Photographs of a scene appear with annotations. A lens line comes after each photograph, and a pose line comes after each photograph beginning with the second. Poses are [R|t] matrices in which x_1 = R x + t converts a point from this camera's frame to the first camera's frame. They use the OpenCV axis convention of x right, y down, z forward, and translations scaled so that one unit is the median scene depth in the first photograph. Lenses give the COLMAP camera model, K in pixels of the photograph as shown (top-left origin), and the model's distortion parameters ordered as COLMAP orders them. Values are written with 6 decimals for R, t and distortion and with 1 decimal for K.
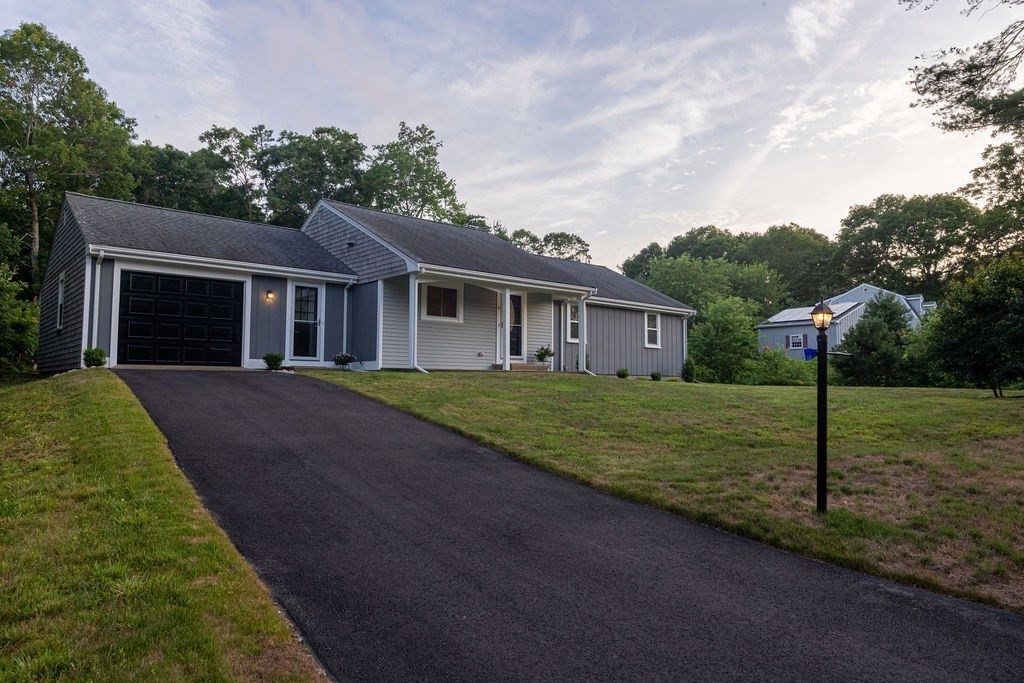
lens RADIAL K [[685.8, 0, 512.0], [0, 685.8, 341.5], [0, 0, 1]] dist [-0.003942, -0.001165]
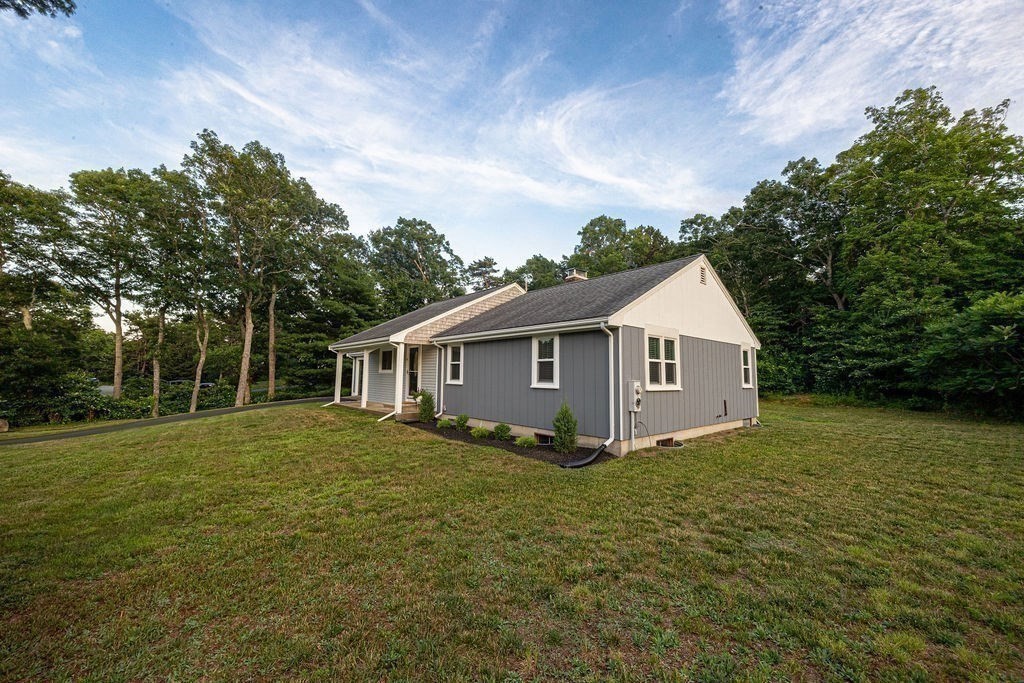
lens RADIAL K [[412.6, 0, 512.0], [0, 412.6, 341.5], [0, 0, 1]] dist [0.001325, 0.000027]
pose [[0.030923, -0.085677, -0.995843, 0.622913], [0.063647, 0.994466, -0.083582, -0.003960], [0.997493, -0.060798, 0.036205, 0.956369]]
